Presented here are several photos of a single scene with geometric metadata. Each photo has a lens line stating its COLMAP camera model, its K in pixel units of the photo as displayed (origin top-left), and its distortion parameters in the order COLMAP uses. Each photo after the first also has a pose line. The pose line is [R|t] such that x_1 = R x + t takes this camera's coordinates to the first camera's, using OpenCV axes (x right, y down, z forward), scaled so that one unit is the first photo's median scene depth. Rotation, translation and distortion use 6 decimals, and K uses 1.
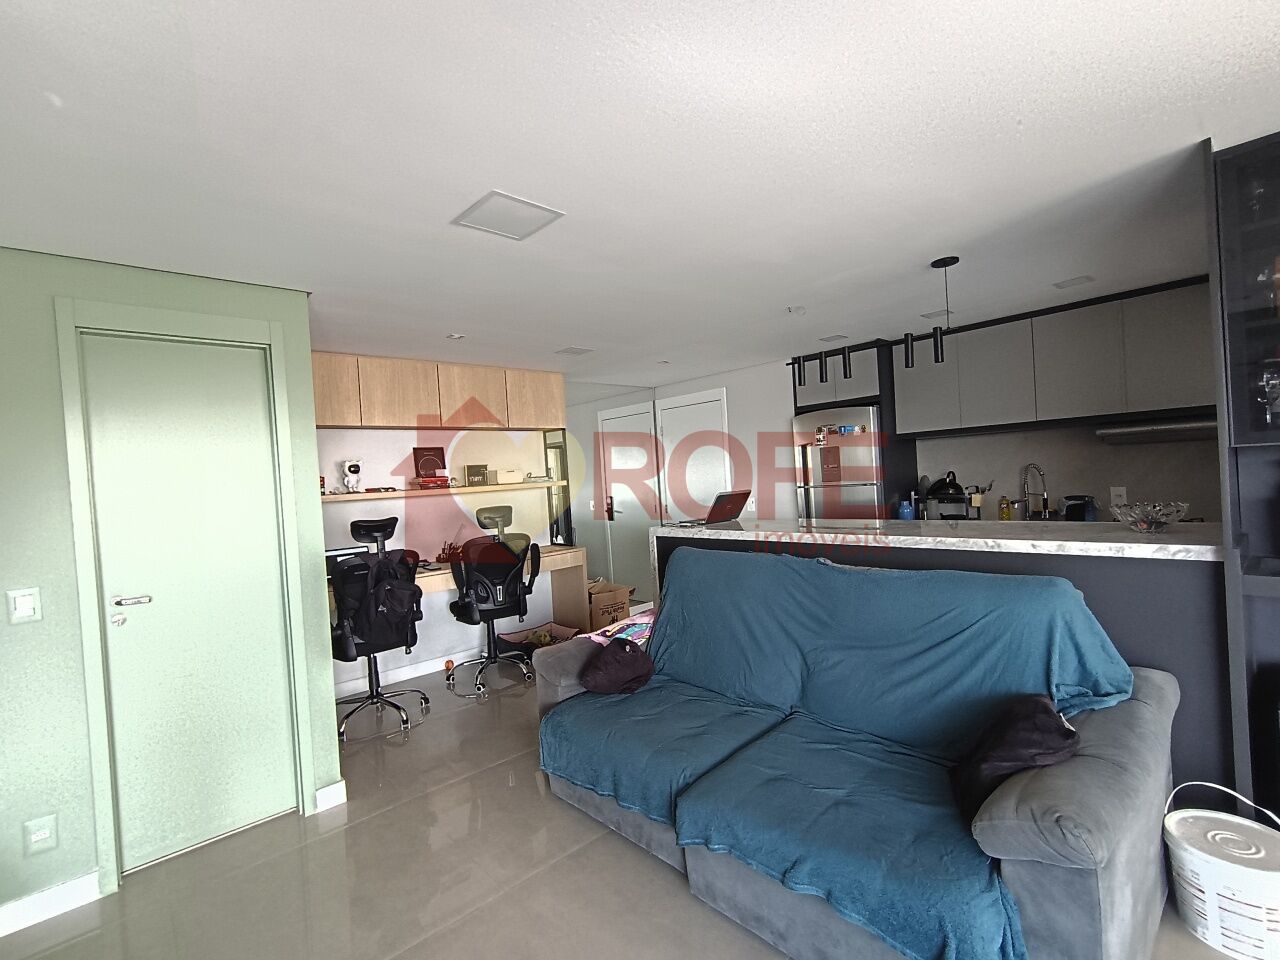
lens RADIAL K [[593.9, 0, 638.7], [0, 593.9, 485.2], [0, 0, 1]] dist [0.002038, 0.000096]
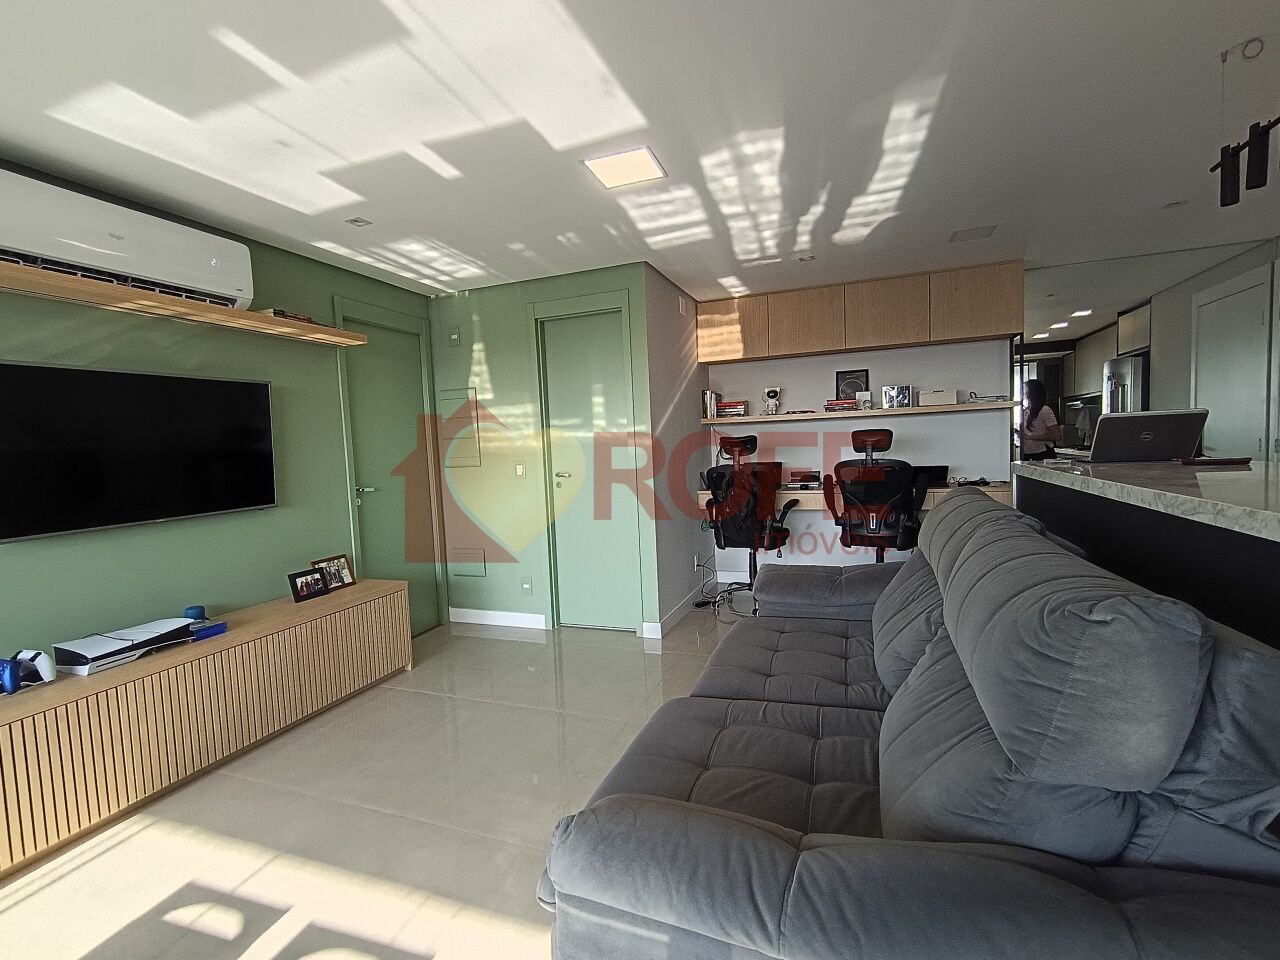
lens RADIAL K [[593.9, 0, 638.7], [0, 593.9, 485.2], [0, 0, 1]] dist [0.002038, 0.000096]
pose [[0.442831, 0.102970, -0.890673, 0.458688], [0.002072, 0.993263, 0.115861, 0.014203], [0.896603, -0.053152, 0.439634, 0.248689]]
